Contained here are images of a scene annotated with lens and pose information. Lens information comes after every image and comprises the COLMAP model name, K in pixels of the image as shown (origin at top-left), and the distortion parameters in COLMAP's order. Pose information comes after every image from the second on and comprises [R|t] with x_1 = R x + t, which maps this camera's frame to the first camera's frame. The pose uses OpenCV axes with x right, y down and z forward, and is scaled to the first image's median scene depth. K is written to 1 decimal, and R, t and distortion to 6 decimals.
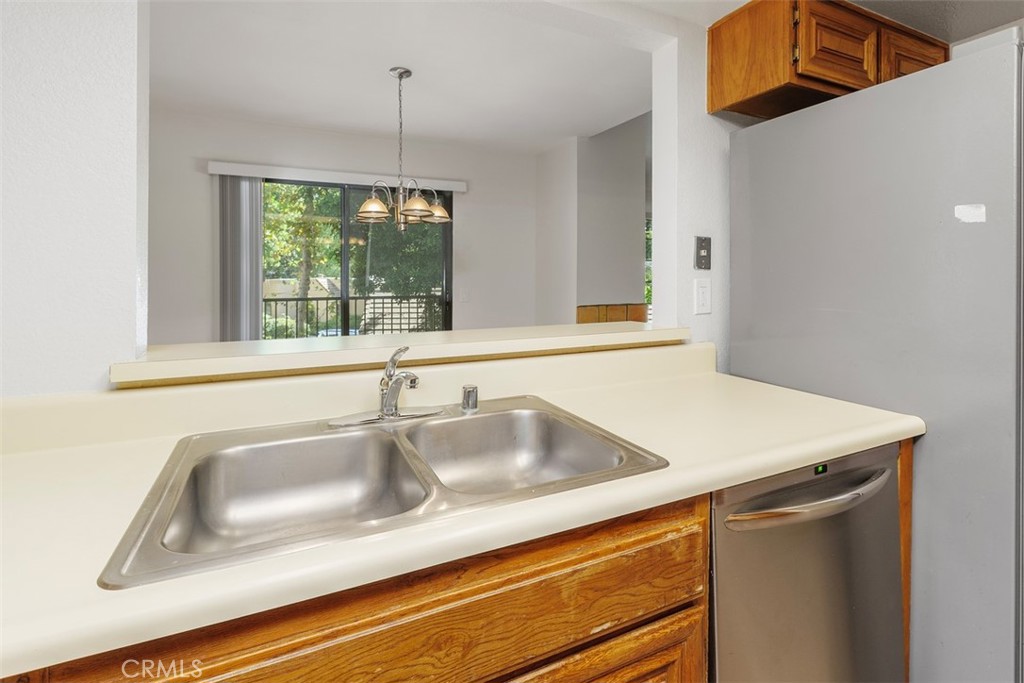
lens RADIAL K [[468.8, 0, 511.8], [0, 468.8, 340.8], [0, 0, 1]] dist [-0.000573, -0.001157]
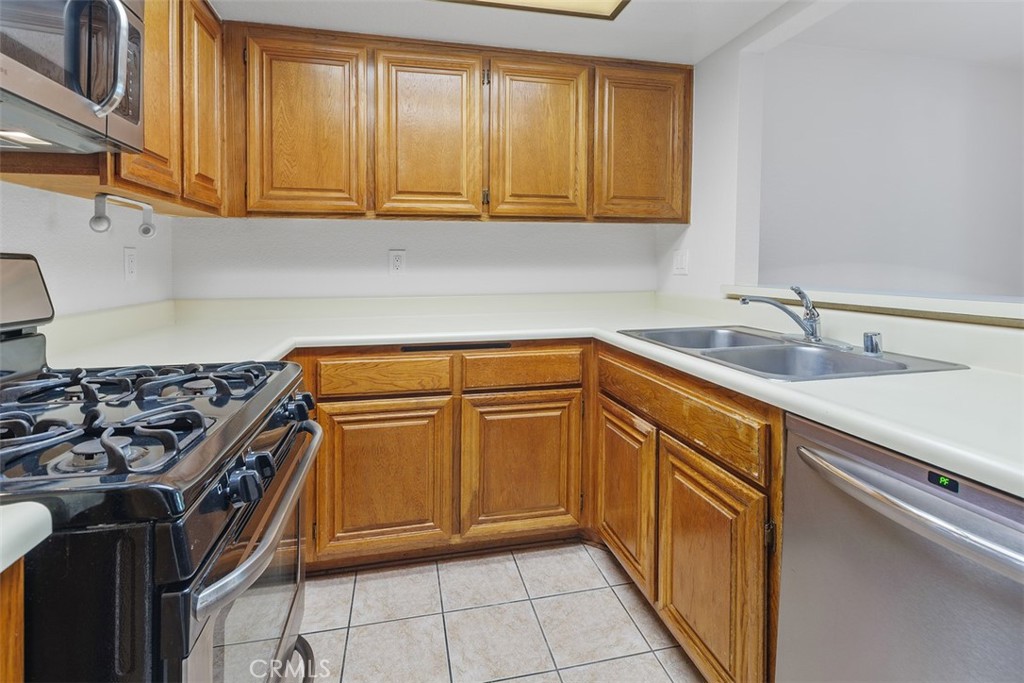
lens RADIAL K [[468.8, 0, 508.7], [0, 468.8, 341.8], [0, 0, 1]] dist [-0.000573, -0.001157]
pose [[-0.208561, 0.170274, -0.963073, 1.840696], [-0.104158, 0.975260, 0.194985, -0.023539], [0.972447, 0.140978, -0.185666, 0.538299]]
